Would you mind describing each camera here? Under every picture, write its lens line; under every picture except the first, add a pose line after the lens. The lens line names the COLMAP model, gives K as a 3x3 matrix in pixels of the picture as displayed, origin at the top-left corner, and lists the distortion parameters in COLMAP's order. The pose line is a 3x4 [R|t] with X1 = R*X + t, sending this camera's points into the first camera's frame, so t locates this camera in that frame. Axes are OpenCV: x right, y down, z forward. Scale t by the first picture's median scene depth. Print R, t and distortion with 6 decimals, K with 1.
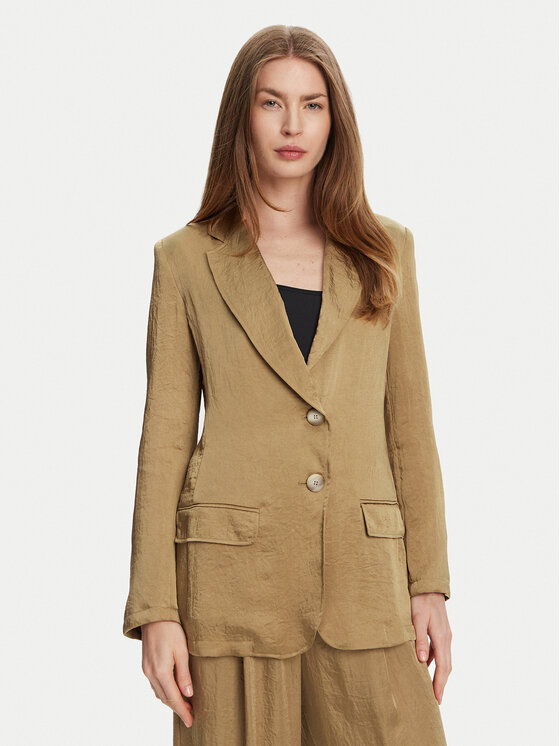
lens RADIAL K [[1012.4, 0, 280.0], [0, 1012.4, 373.0], [0, 0, 1]] dist [-0.150641, -0.034856]
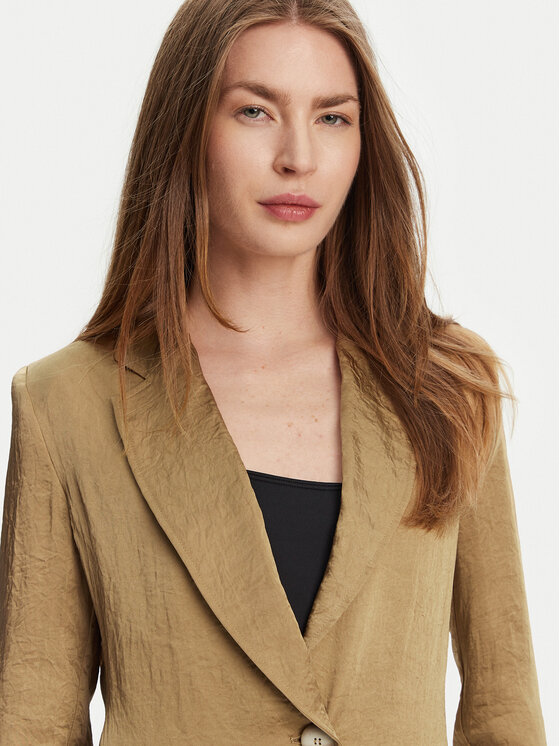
lens RADIAL K [[1232.0, 0, 280.0], [0, 1232.0, 373.0], [0, 0, 1]] dist [-0.258425, 0.013256]
pose [[0.998931, 0.037544, 0.026971, -0.007212], [-0.035657, 0.997095, -0.067305, -0.094160], [-0.029420, 0.066272, 0.997368, 0.391332]]
